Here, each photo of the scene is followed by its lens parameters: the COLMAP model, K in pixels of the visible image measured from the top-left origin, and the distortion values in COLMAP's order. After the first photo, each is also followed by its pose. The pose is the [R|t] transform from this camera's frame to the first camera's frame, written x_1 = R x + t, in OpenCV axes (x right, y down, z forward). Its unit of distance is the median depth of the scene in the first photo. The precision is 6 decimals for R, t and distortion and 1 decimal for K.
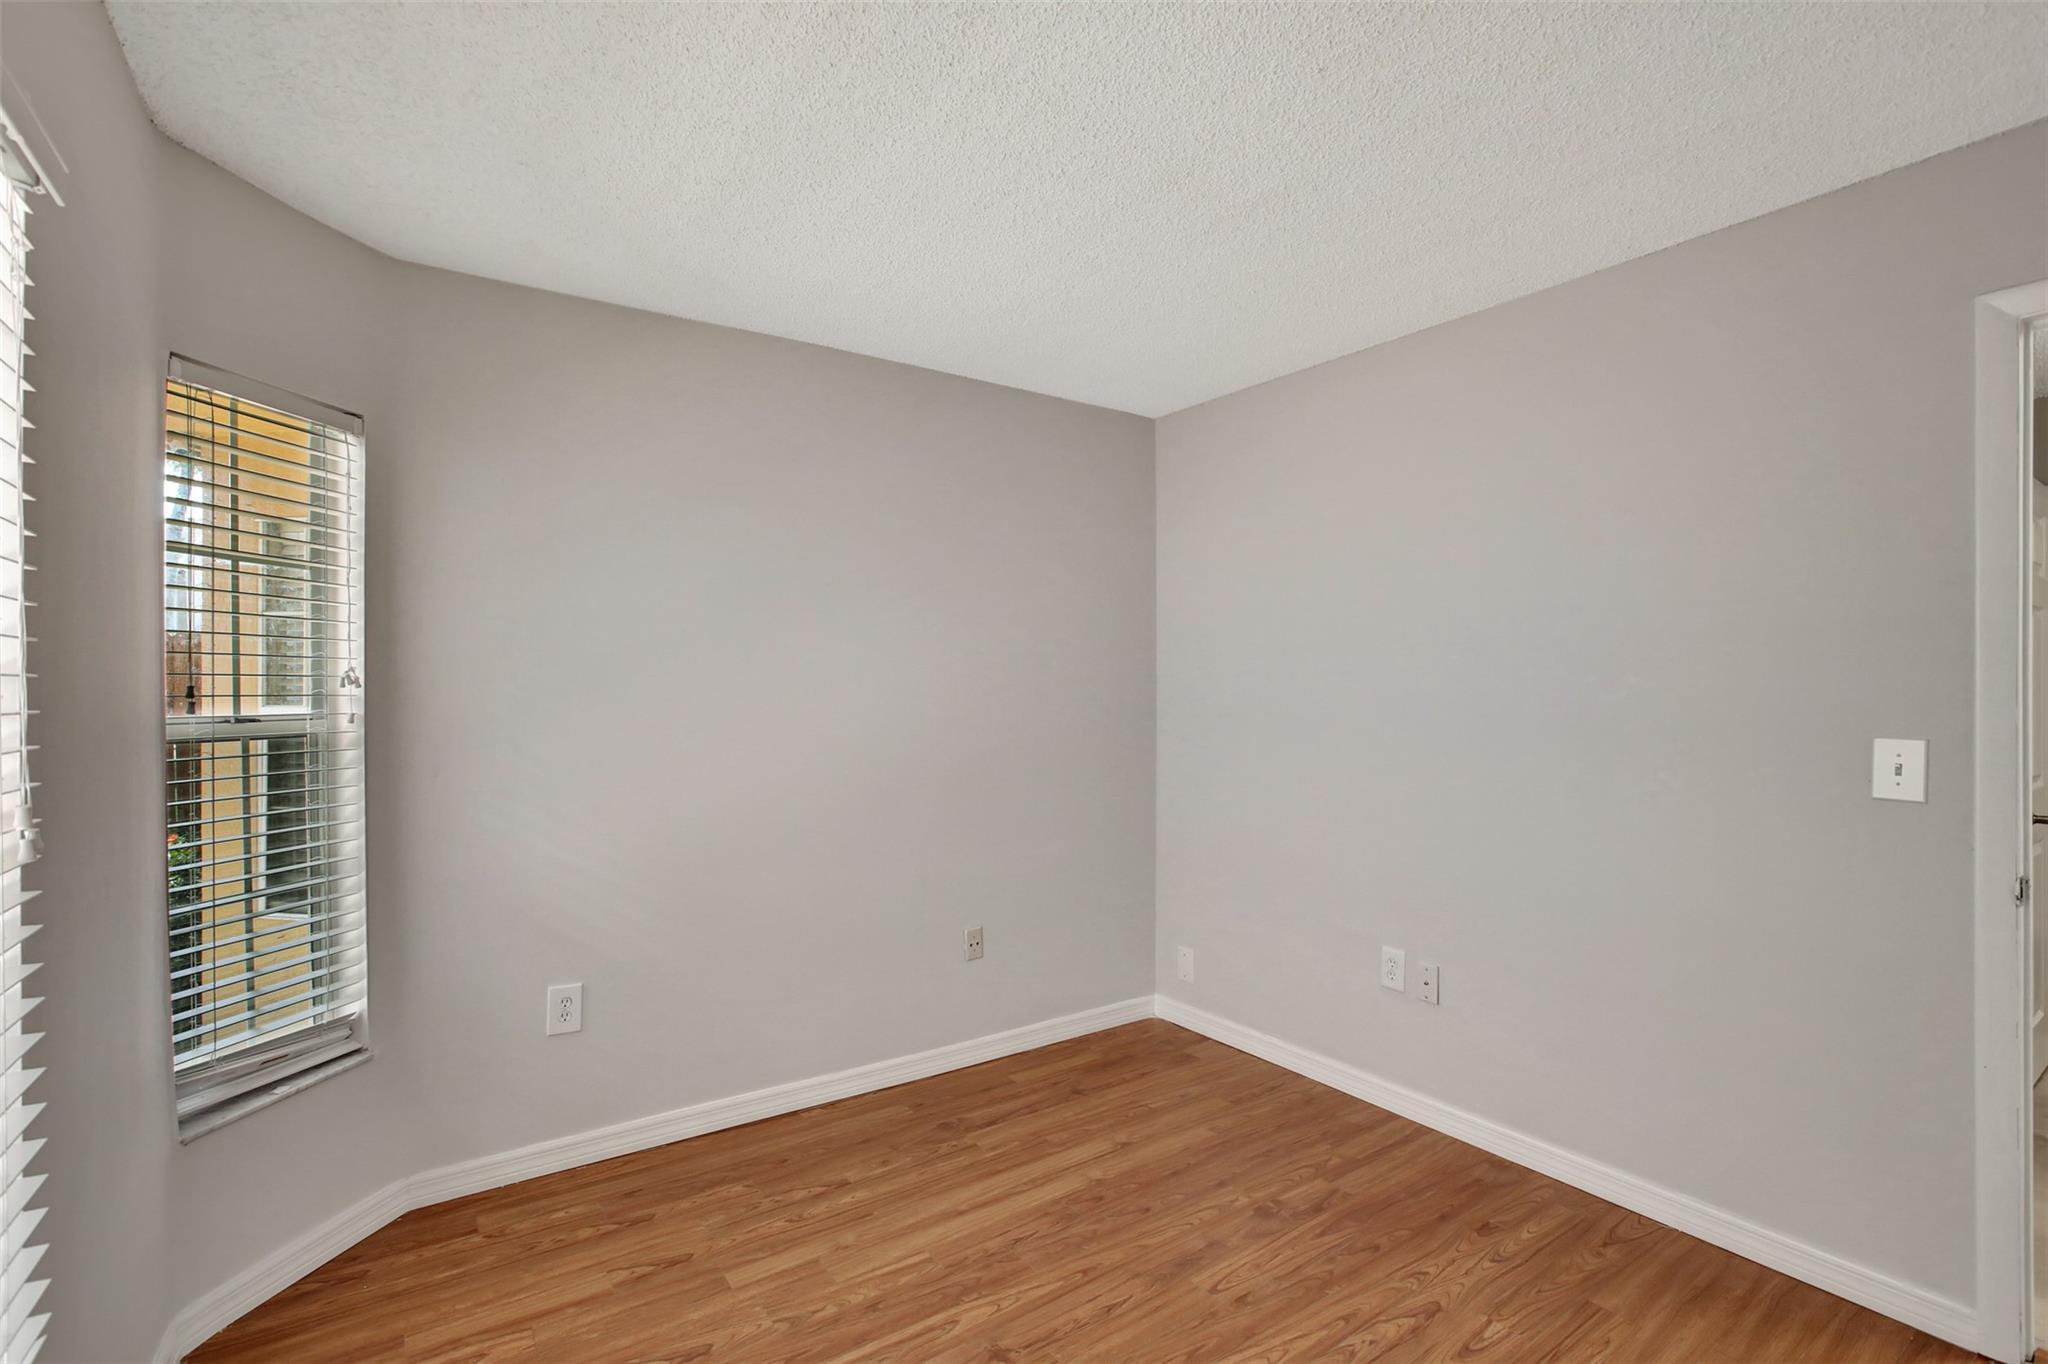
lens RADIAL K [[919.3, 0, 1022.7], [0, 919.3, 703.7], [0, 0, 1]] dist [-0.016222, 0.000054]
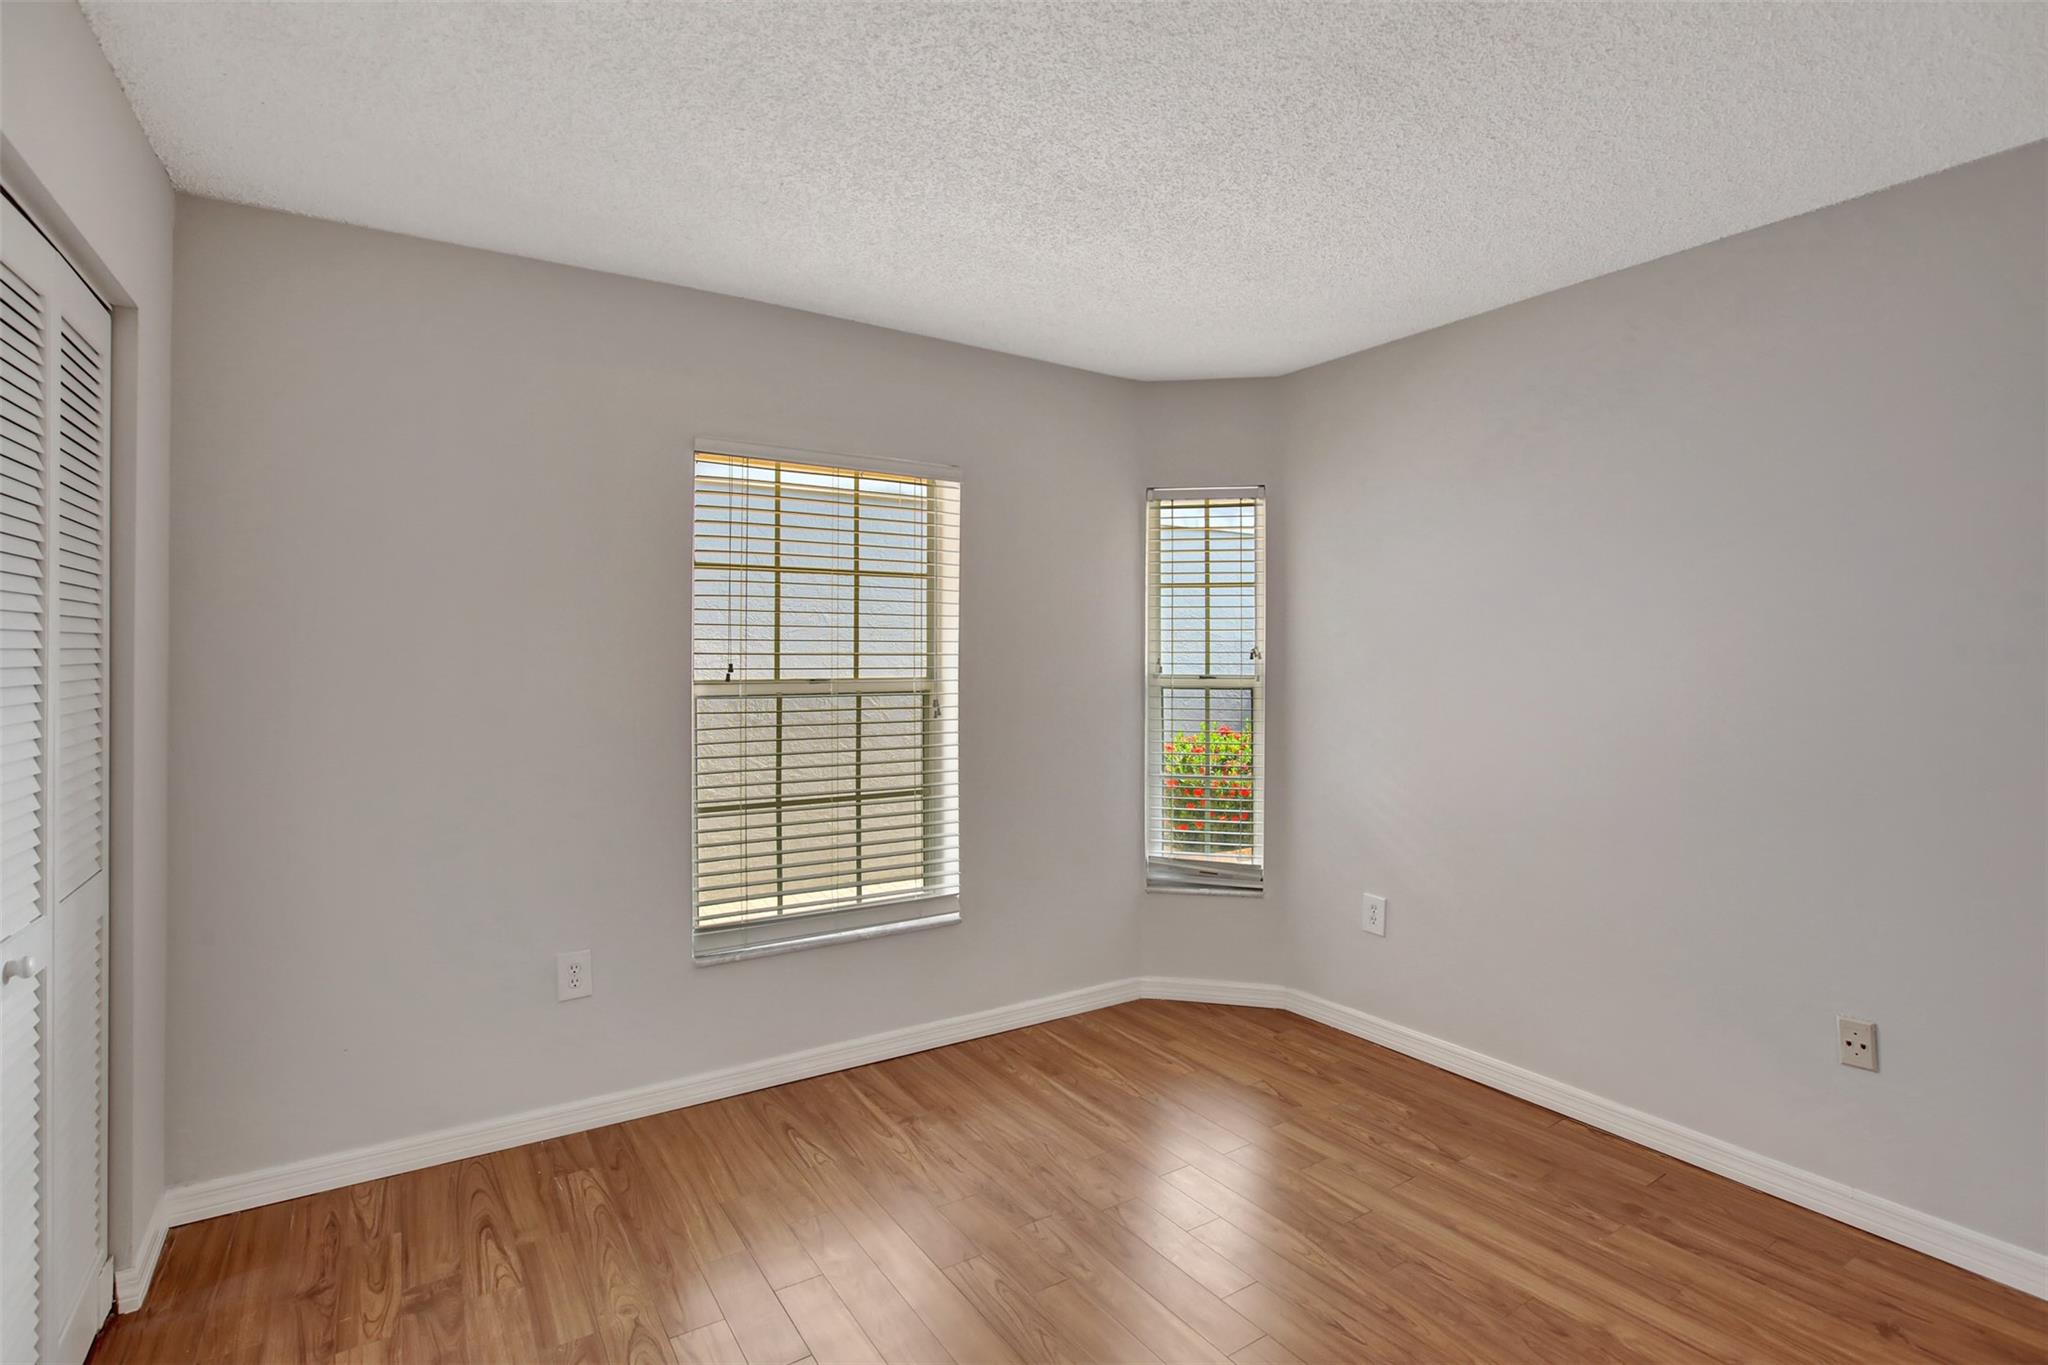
lens RADIAL K [[945.8, 0, 1024.0], [0, 945.8, 682.5], [0, 0, 1]] dist [-0.046442, 0.016107]
pose [[-0.011168, 0.015102, -0.999824, 0.828922], [-0.015547, 0.999762, 0.015275, 0.003551], [0.999817, 0.015715, -0.010930, 0.556263]]
